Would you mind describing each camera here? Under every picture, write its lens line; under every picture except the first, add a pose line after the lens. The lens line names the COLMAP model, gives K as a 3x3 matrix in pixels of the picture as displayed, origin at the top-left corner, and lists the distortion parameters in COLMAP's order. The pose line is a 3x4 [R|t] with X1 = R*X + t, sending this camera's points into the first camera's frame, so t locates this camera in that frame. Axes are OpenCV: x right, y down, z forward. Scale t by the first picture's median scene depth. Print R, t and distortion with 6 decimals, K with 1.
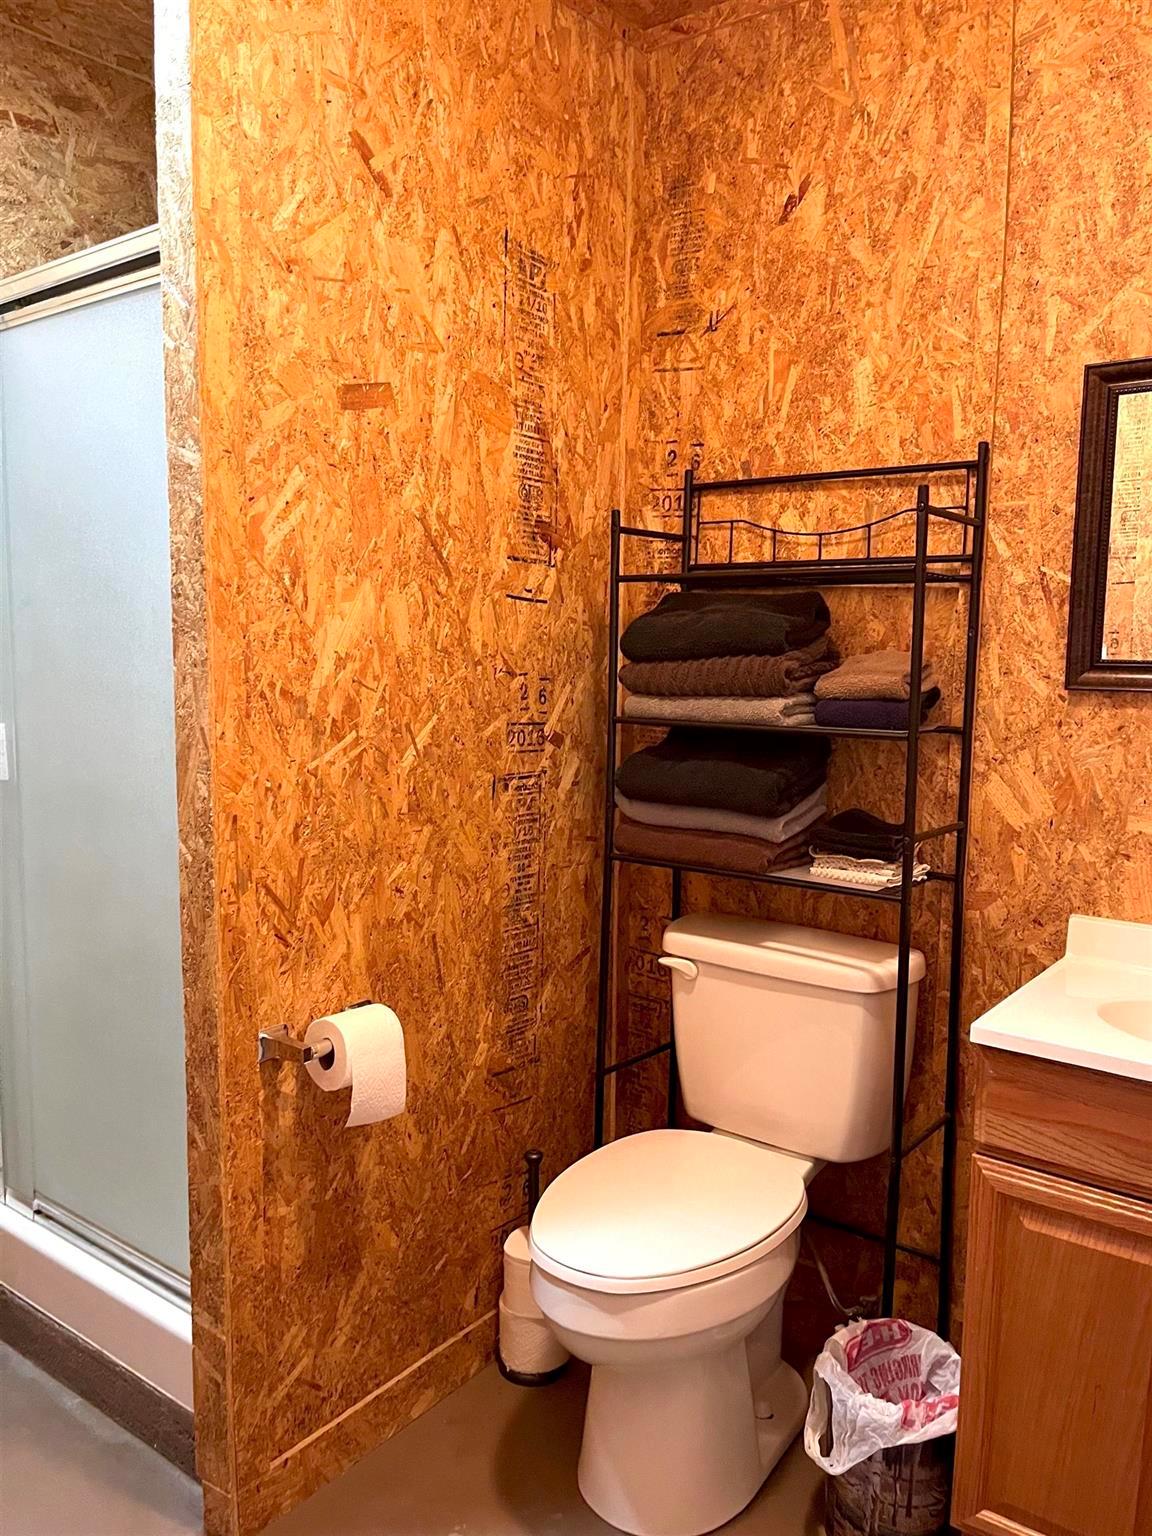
lens RADIAL K [[1173.0, 0, 579.1], [0, 1173.0, 769.5], [0, 0, 1]] dist [0.064192, 0.000906]
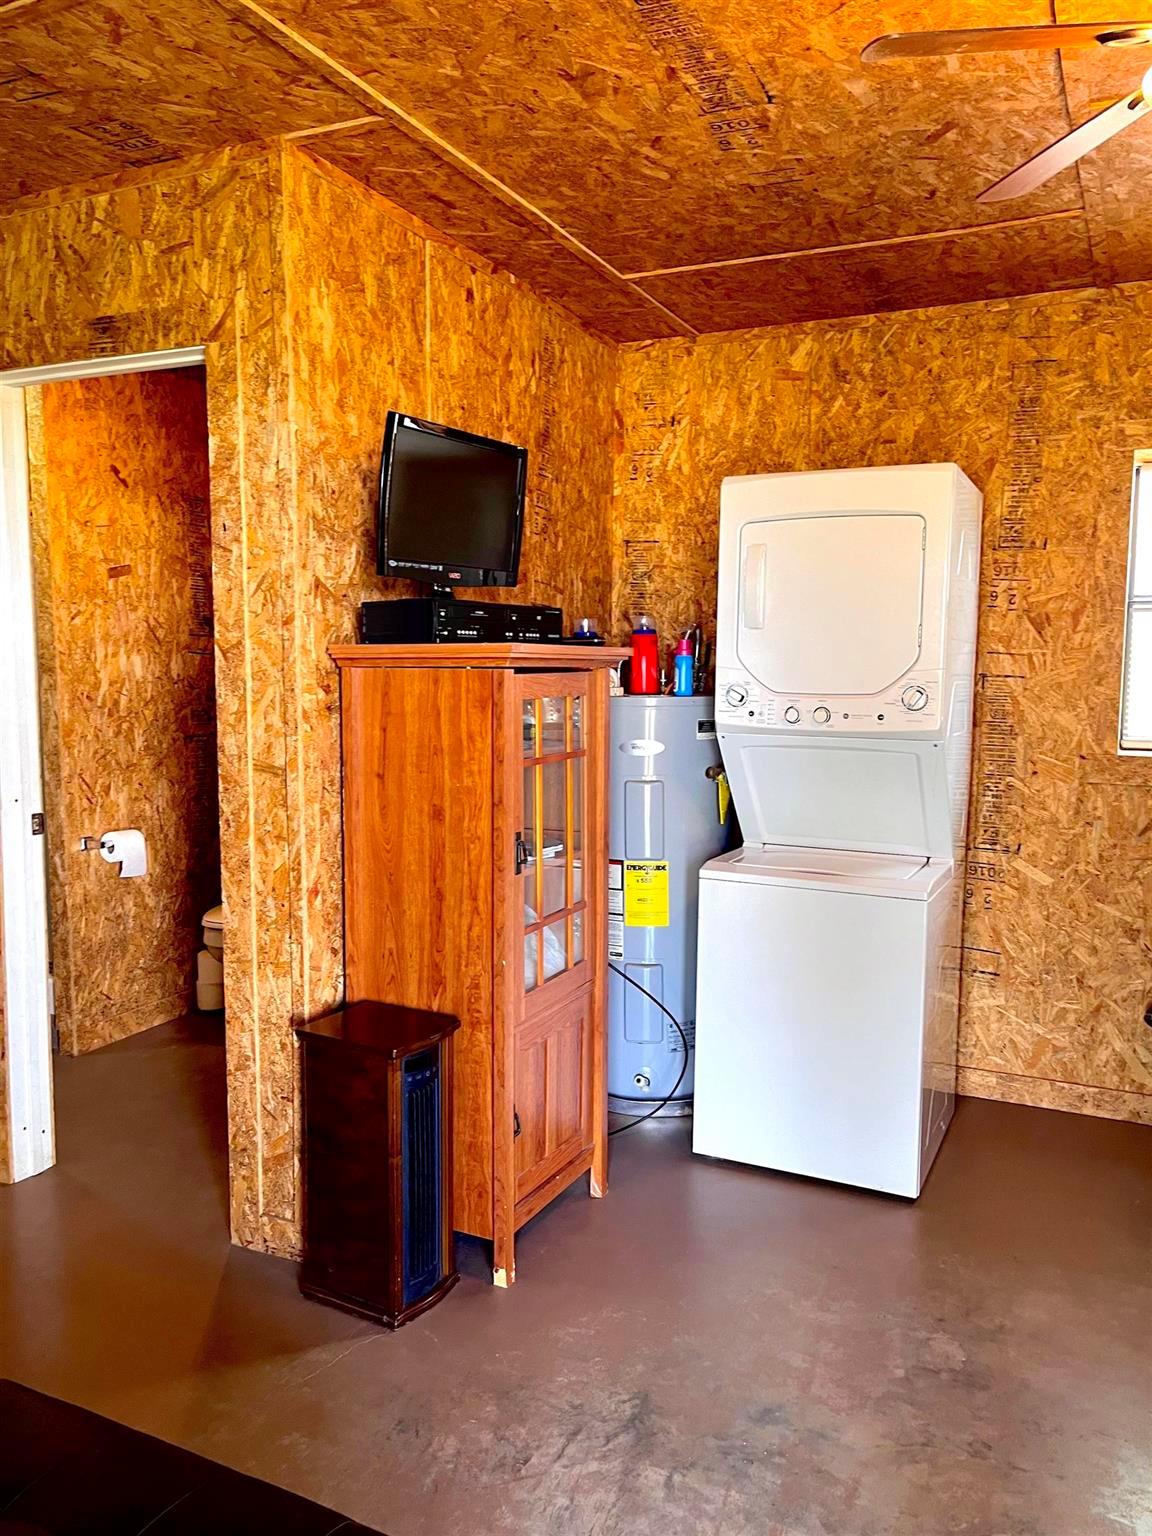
lens RADIAL K [[1173.0, 0, 573.3], [0, 1173.0, 777.8], [0, 0, 1]] dist [0.064192, 0.000906]
pose [[0.978193, -0.027095, 0.205921, 0.205857], [0.027453, 0.999622, 0.001119, 0.118332], [-0.205874, 0.004558, 0.978568, -1.492662]]
